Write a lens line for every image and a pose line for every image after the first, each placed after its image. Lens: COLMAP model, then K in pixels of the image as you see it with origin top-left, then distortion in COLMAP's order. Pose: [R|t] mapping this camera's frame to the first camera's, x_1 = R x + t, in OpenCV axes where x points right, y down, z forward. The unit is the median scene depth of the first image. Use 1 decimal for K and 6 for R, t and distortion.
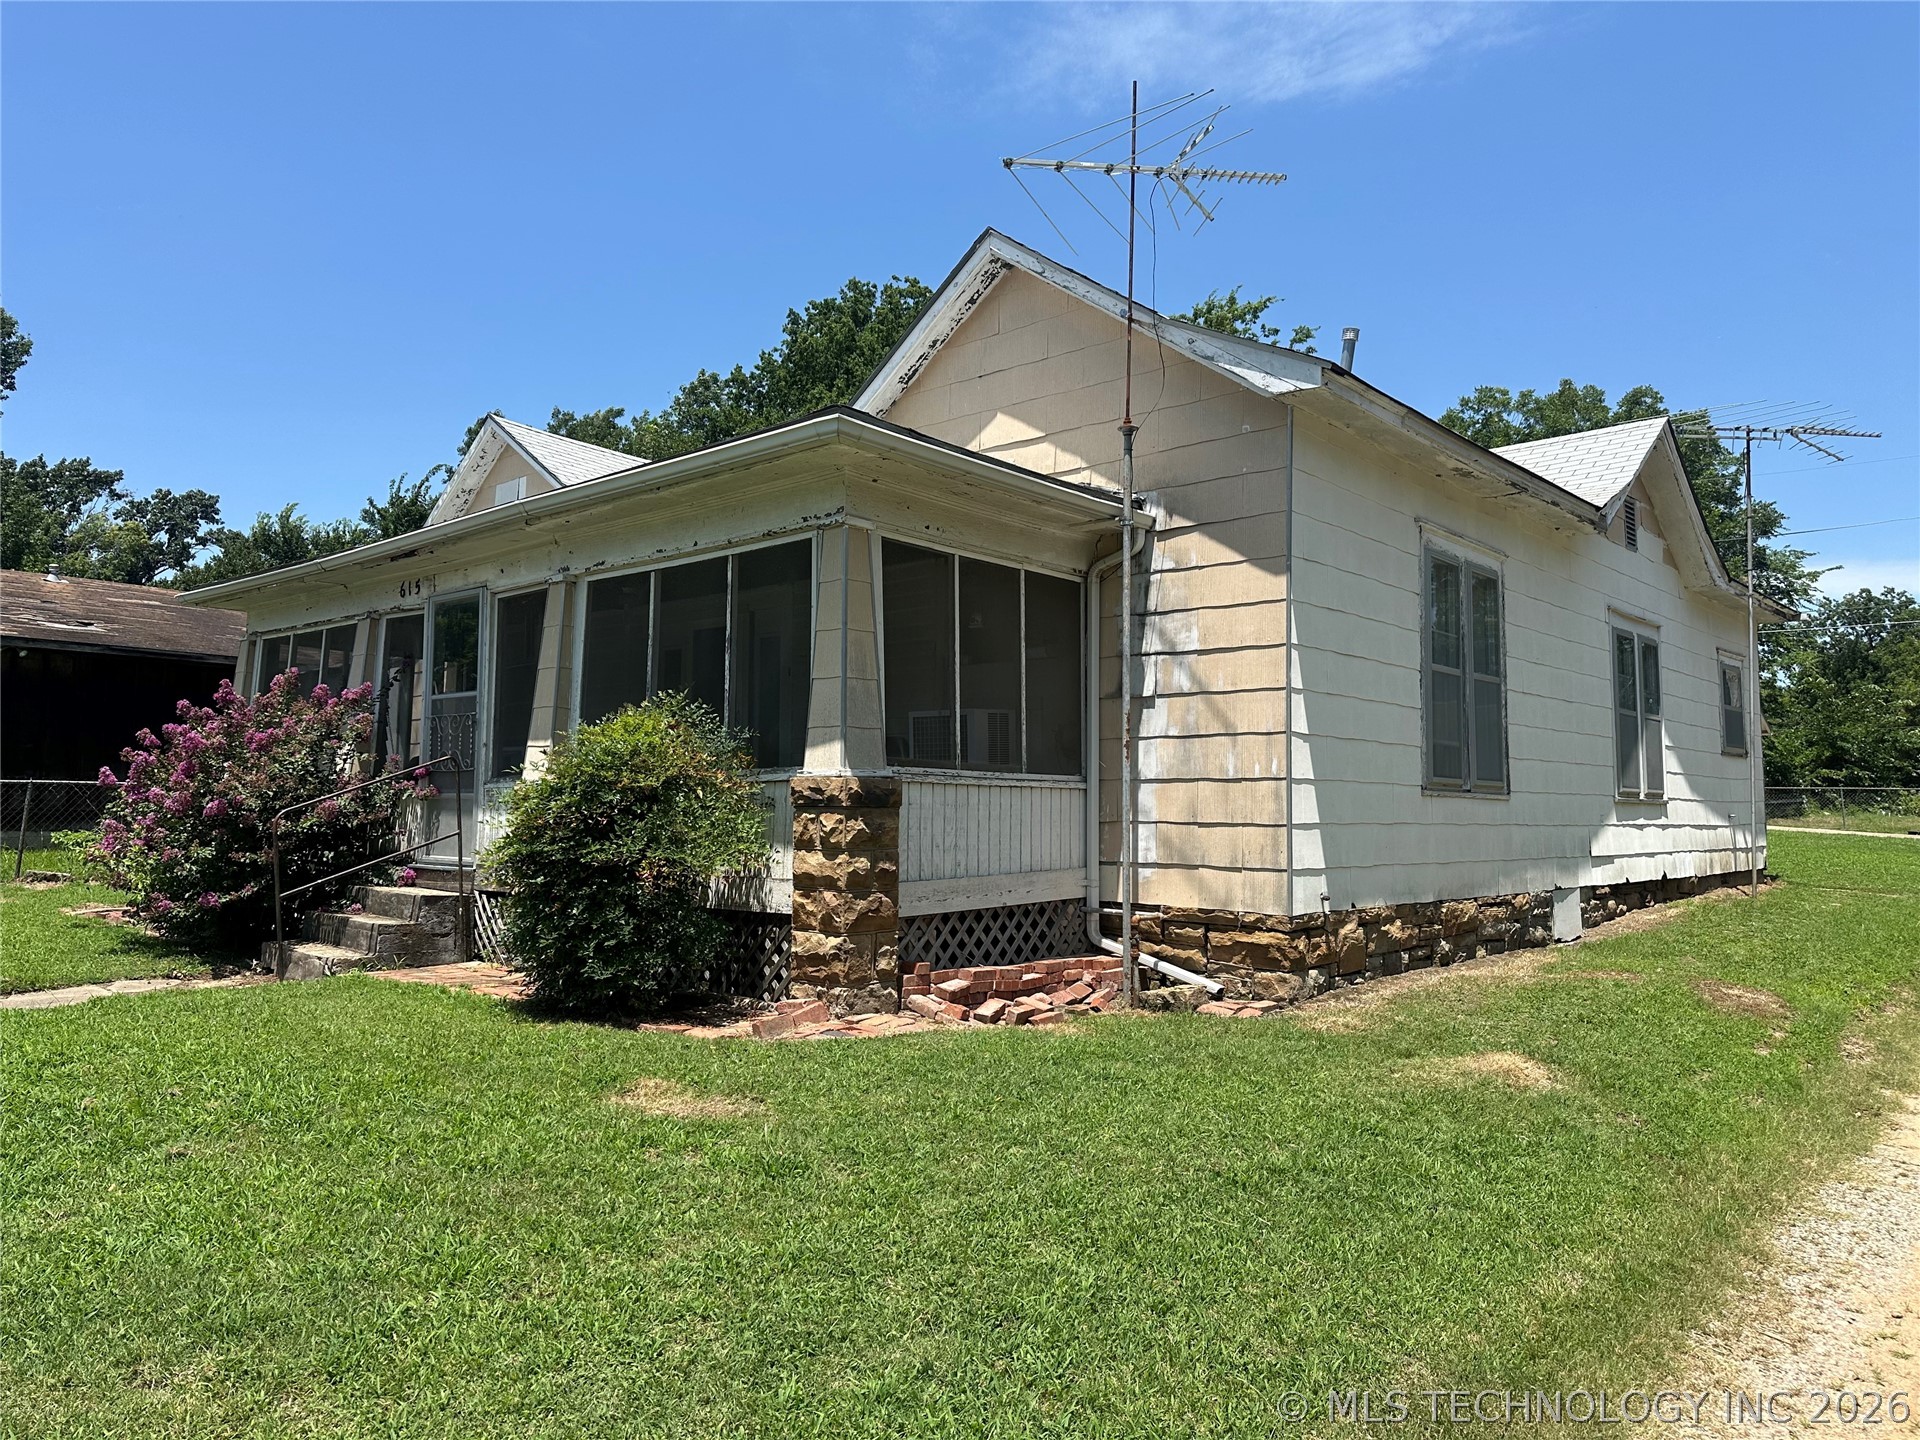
lens RADIAL K [[1328.7, 0, 960.0], [0, 1328.7, 720.0], [0, 0, 1]] dist [0.067534, -0.001602]
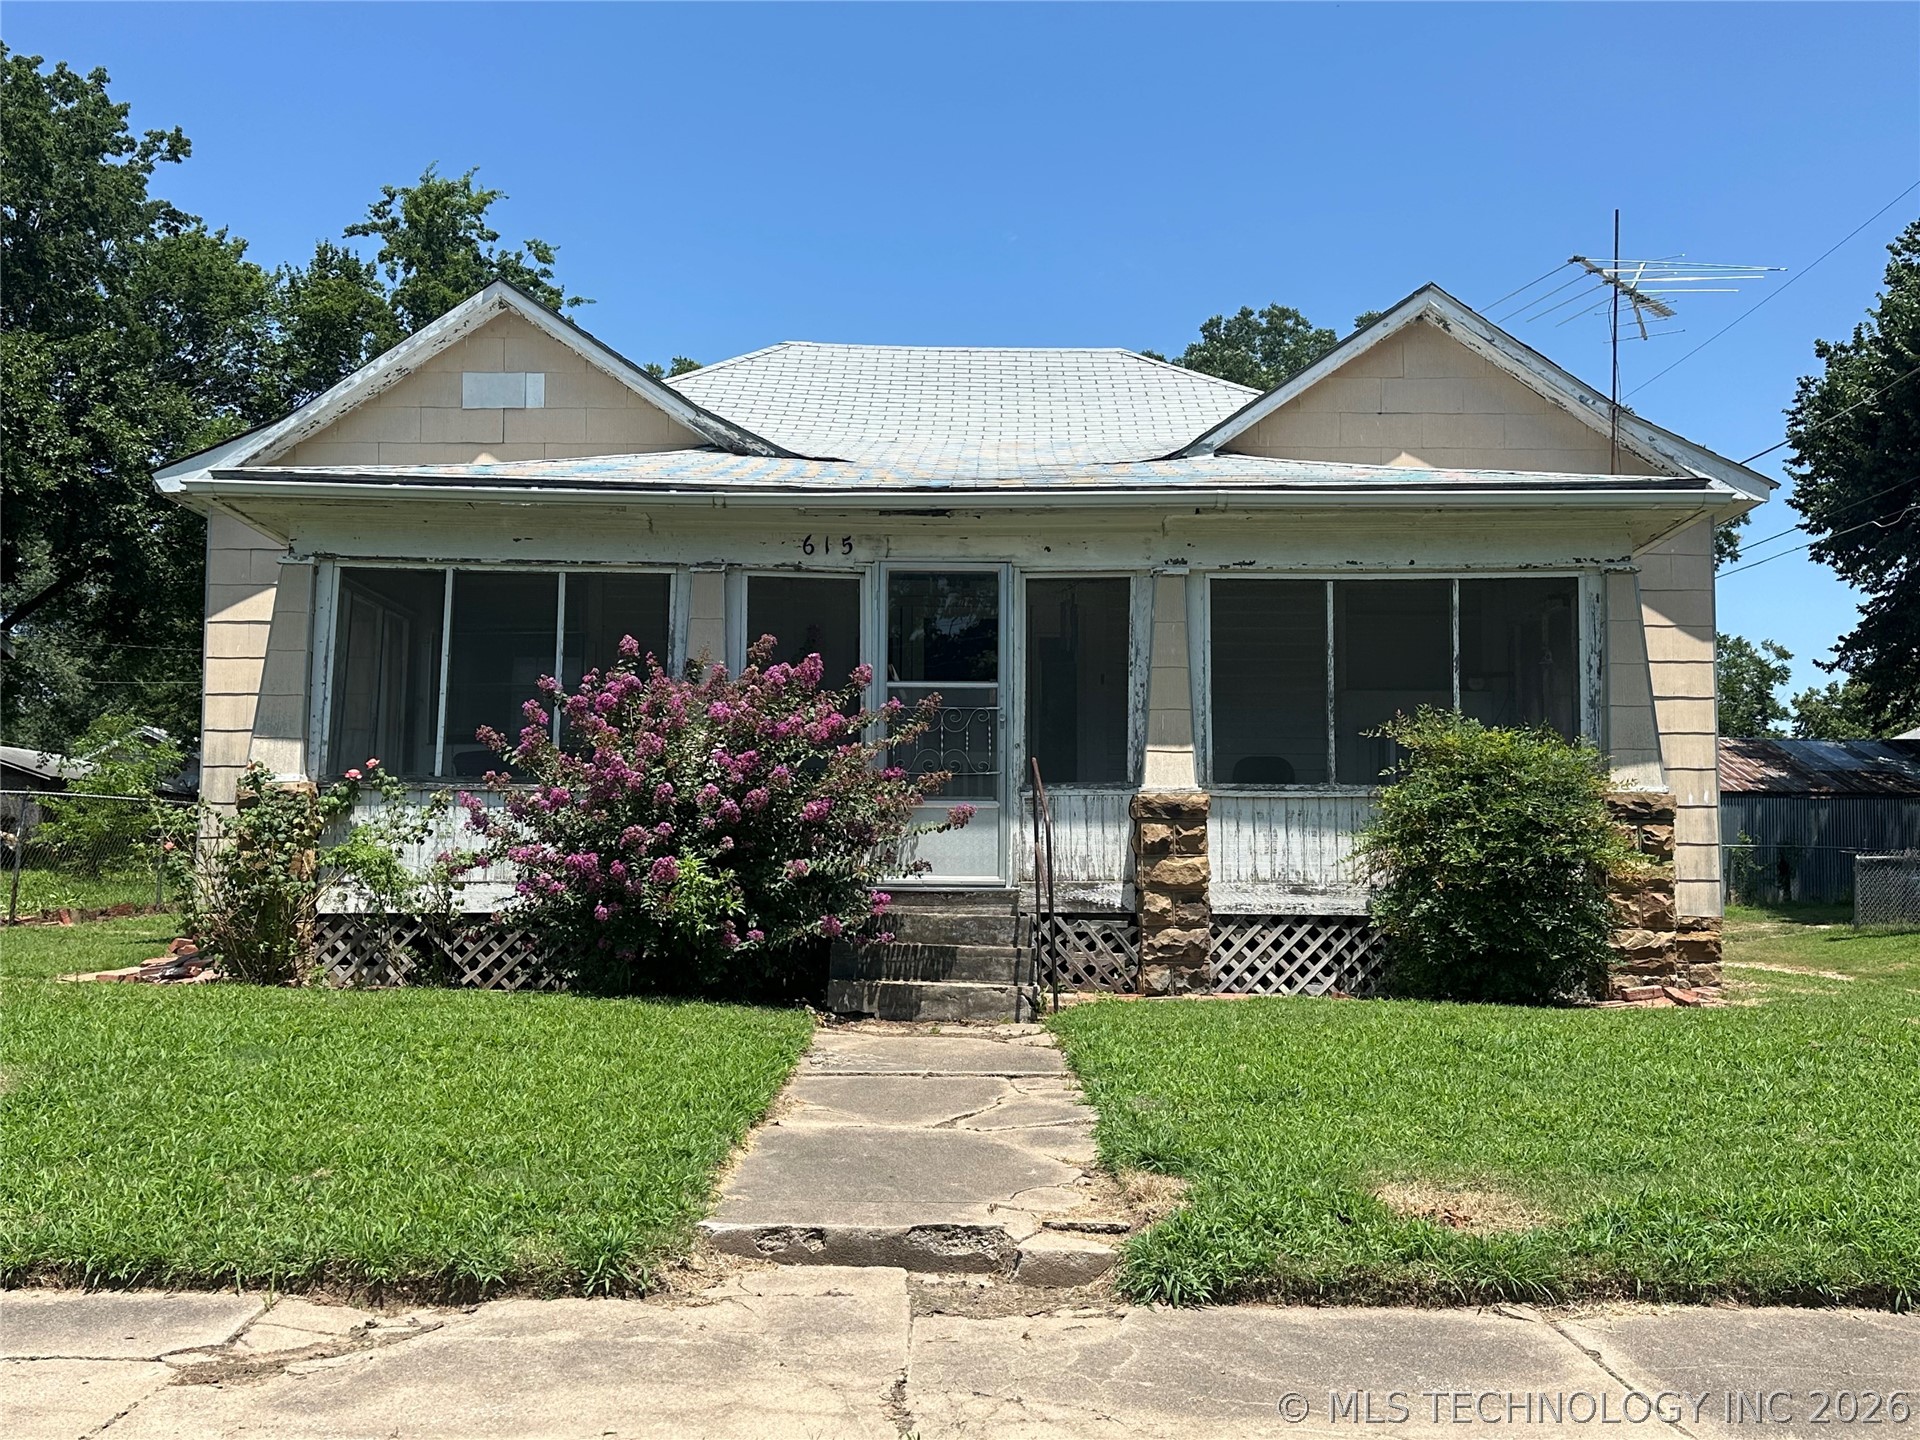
lens RADIAL K [[1821.4, 0, 960.0], [0, 1821.4, 720.0], [0, 0, 1]] dist [0.004987, -0.002595]
pose [[0.761068, 0.055781, 0.646270, -1.369320], [-0.043037, 0.998443, -0.035496, 0.053104], [-0.647243, -0.000799, 0.762283, 0.163354]]
